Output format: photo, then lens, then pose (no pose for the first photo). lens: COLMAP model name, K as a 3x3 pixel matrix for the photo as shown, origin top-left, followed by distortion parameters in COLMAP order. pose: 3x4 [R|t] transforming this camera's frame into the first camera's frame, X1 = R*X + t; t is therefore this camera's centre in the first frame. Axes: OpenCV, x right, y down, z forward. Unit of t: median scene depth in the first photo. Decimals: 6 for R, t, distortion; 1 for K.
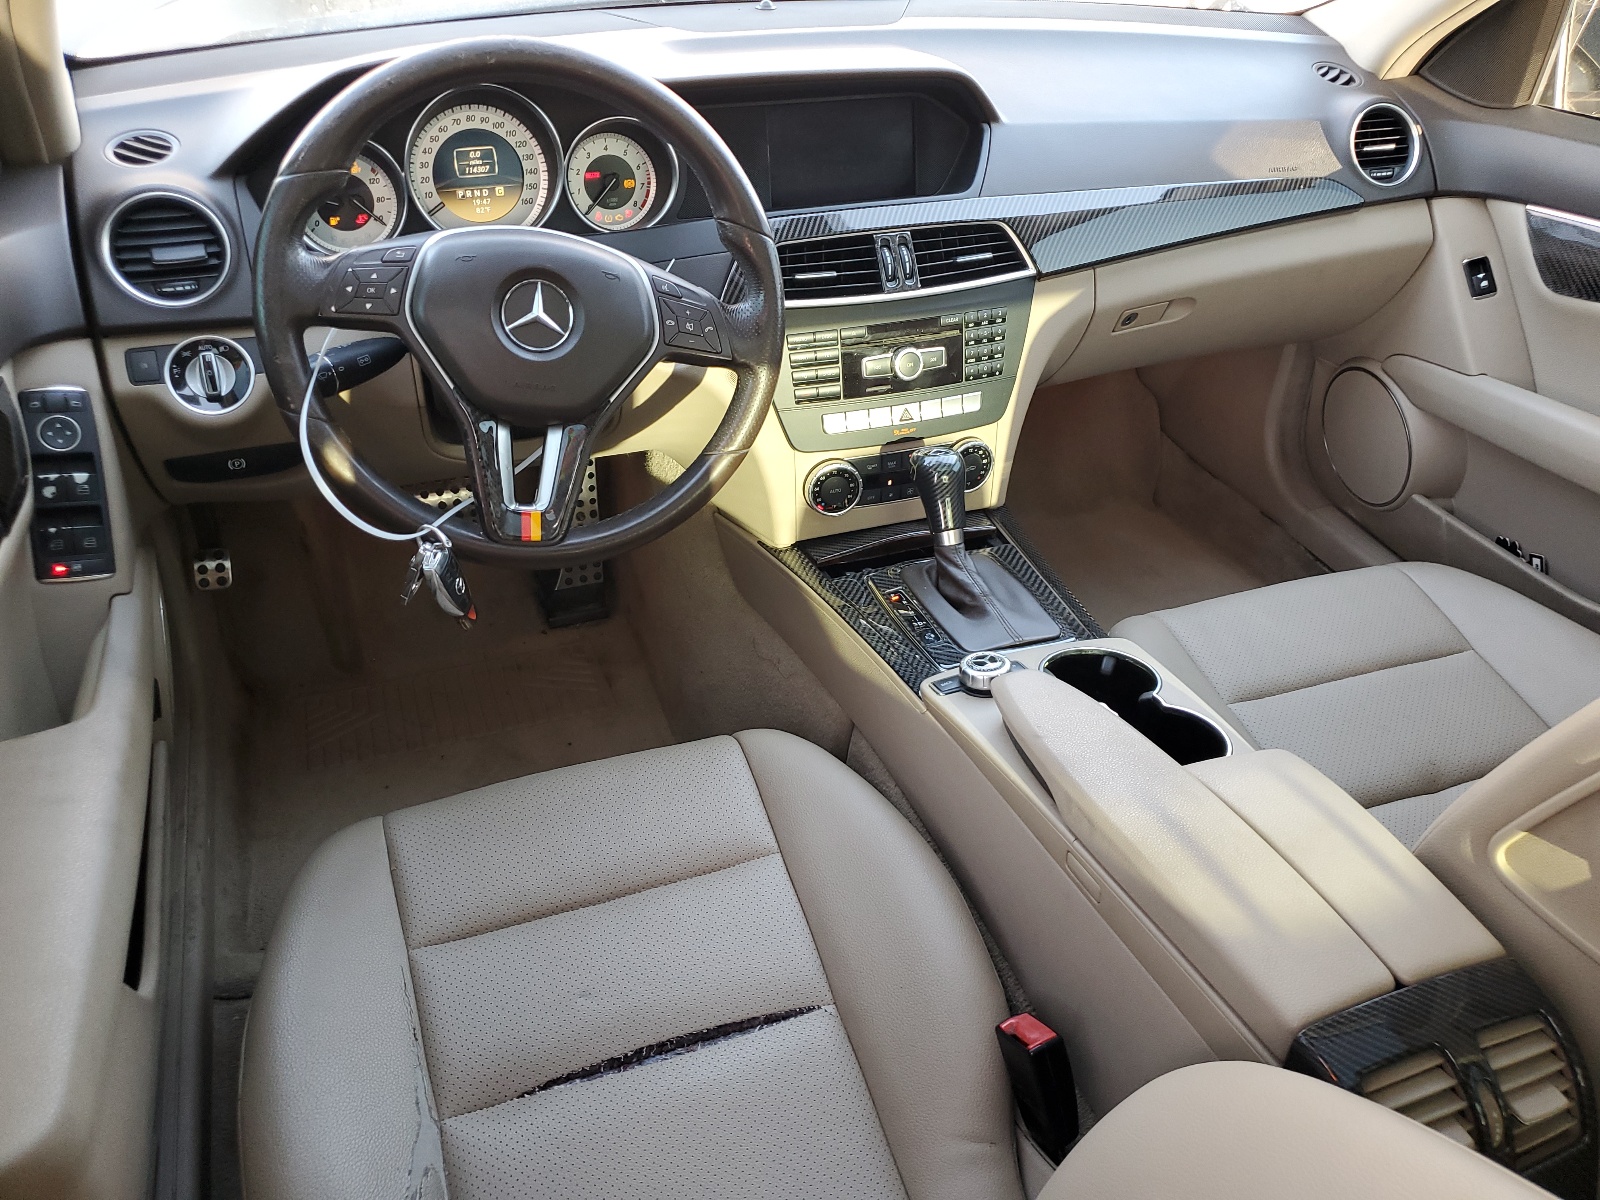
lens RADIAL K [[1235.2, 0, 801.6], [0, 1235.2, 594.6], [0, 0, 1]] dist [-0.008400, -0.001290]
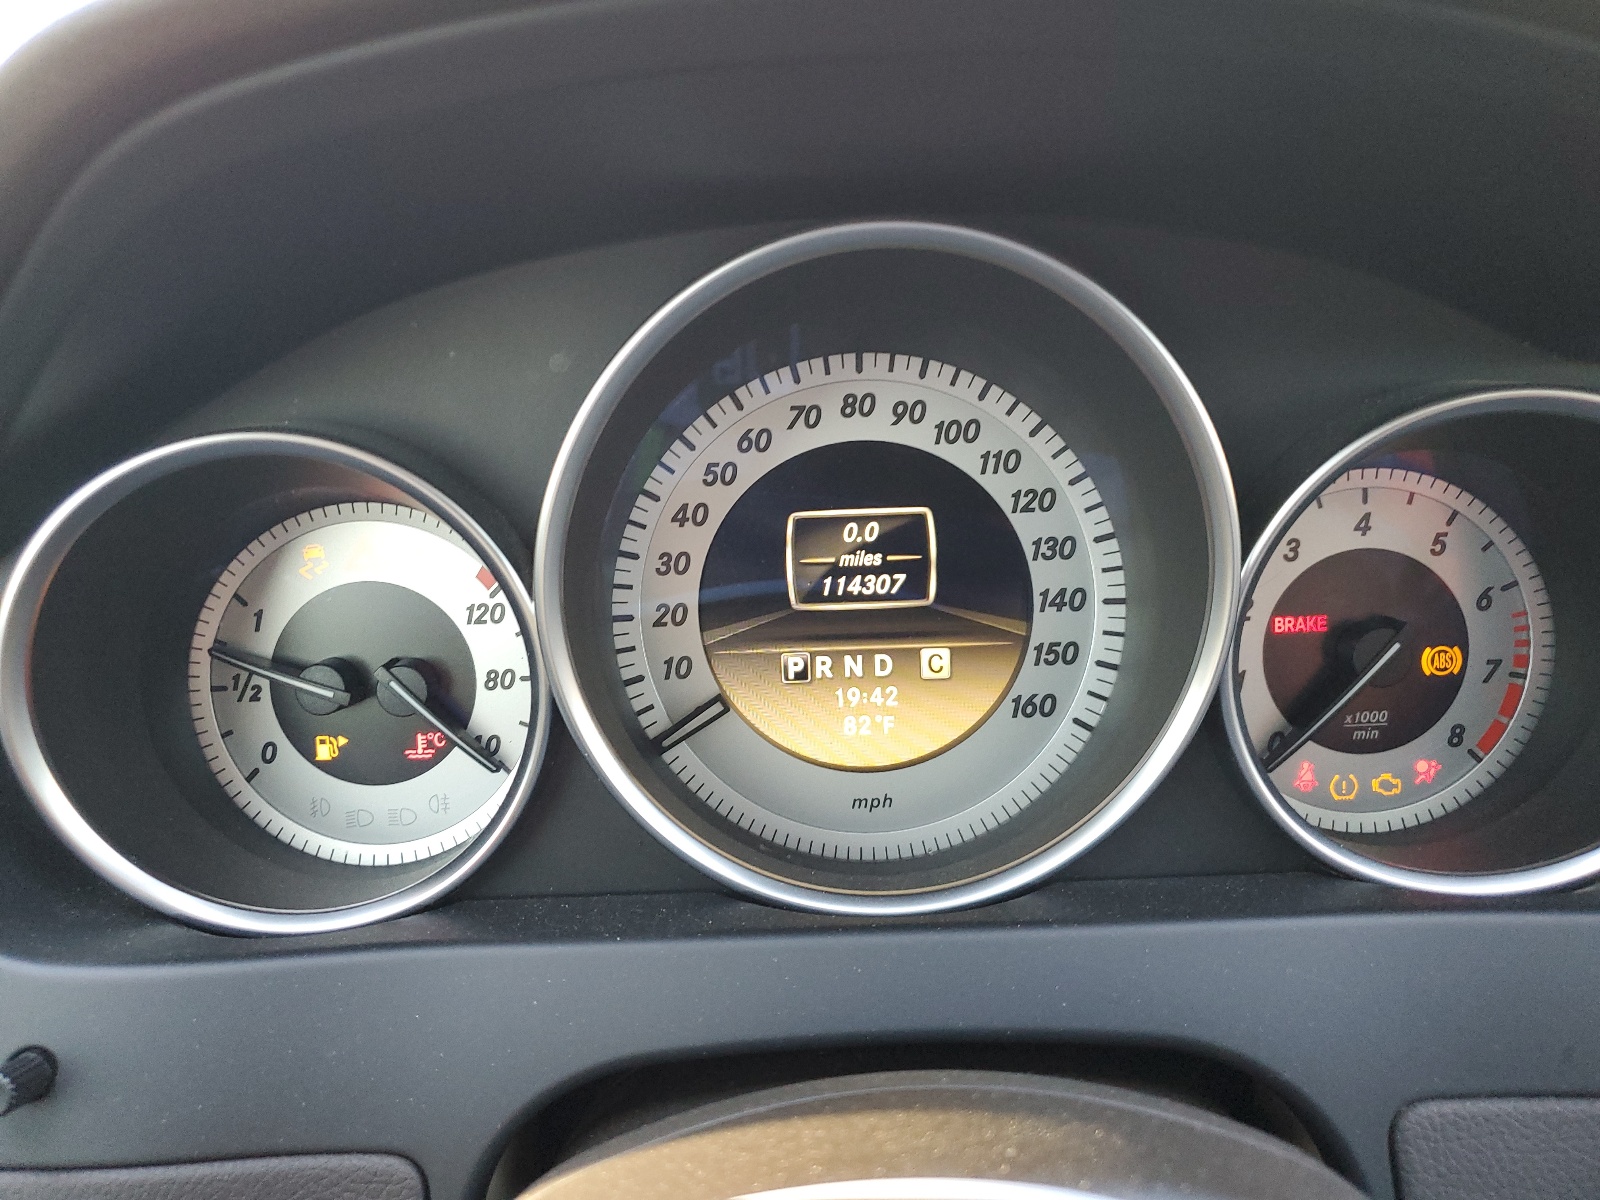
lens RADIAL K [[1235.2, 0, 801.3], [0, 1235.2, 597.9], [0, 0, 1]] dist [-0.008400, -0.001290]
pose [[0.951908, 0.042057, -0.303483, -0.194686], [-0.130287, 0.952076, -0.276723, -0.267013], [0.277301, 0.302955, 0.911769, 0.754690]]
